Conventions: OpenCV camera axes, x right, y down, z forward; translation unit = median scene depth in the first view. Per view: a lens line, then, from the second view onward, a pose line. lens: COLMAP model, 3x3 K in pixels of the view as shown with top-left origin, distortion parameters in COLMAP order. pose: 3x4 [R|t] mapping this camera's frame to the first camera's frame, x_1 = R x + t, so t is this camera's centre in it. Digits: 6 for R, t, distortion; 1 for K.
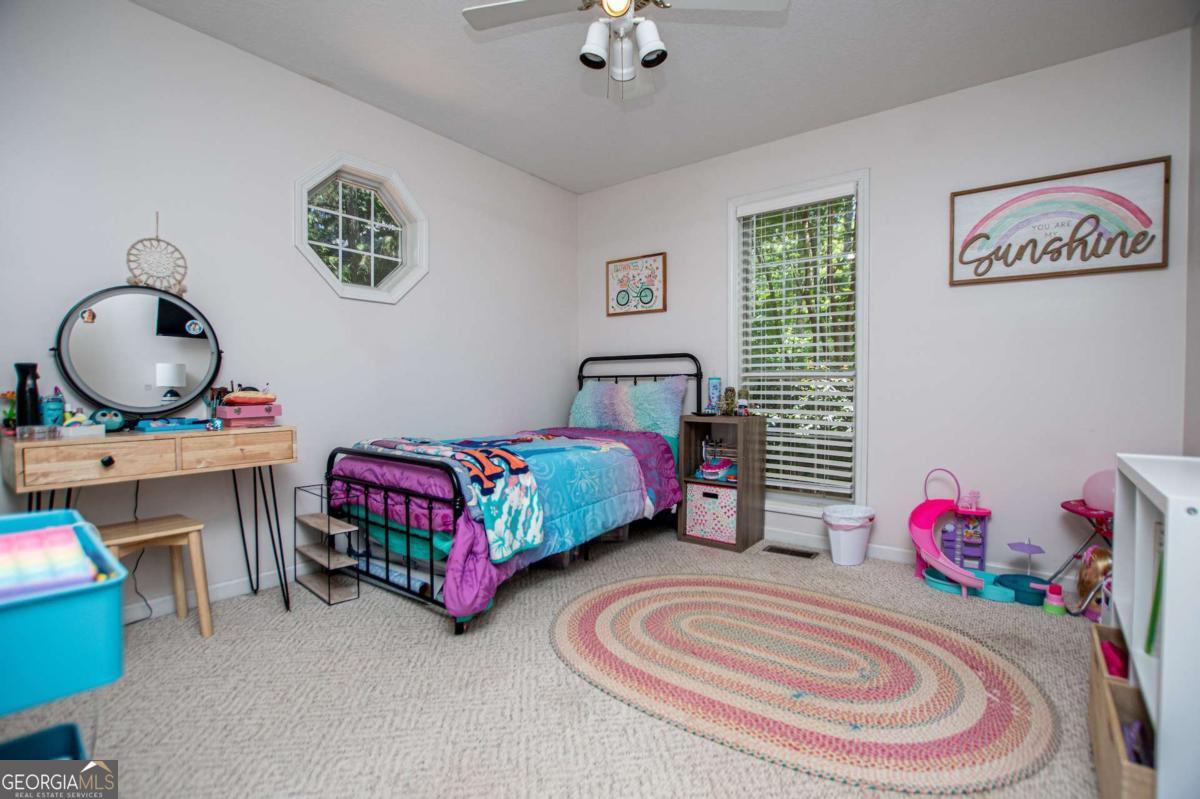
lens RADIAL K [[534.5, 0, 601.9], [0, 534.5, 401.8], [0, 0, 1]] dist [-0.029050, 0.001429]
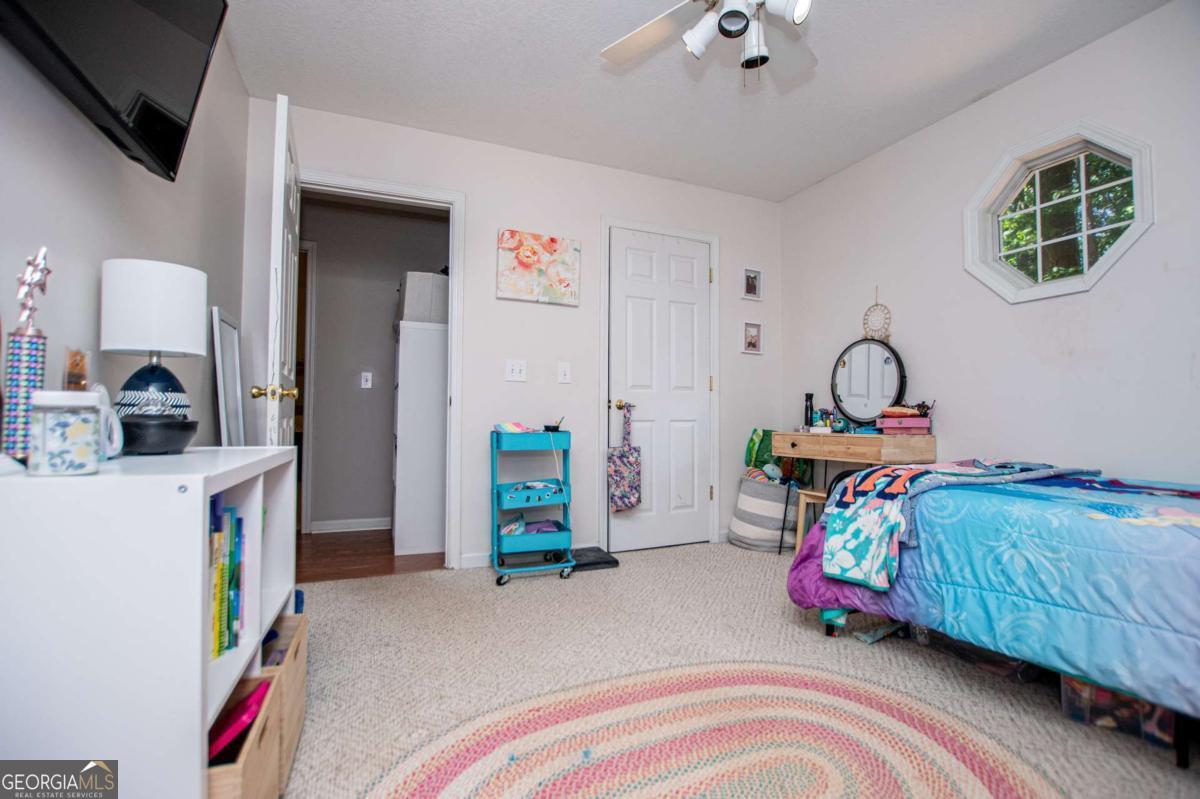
lens RADIAL K [[534.5, 0, 601.2], [0, 534.5, 402.5], [0, 0, 1]] dist [-0.029050, 0.001429]
pose [[-0.491566, -0.029005, -0.870357, 0.823073], [-0.025578, 0.999495, -0.018863, 0.012256], [0.870465, 0.012990, -0.492059, 1.063747]]
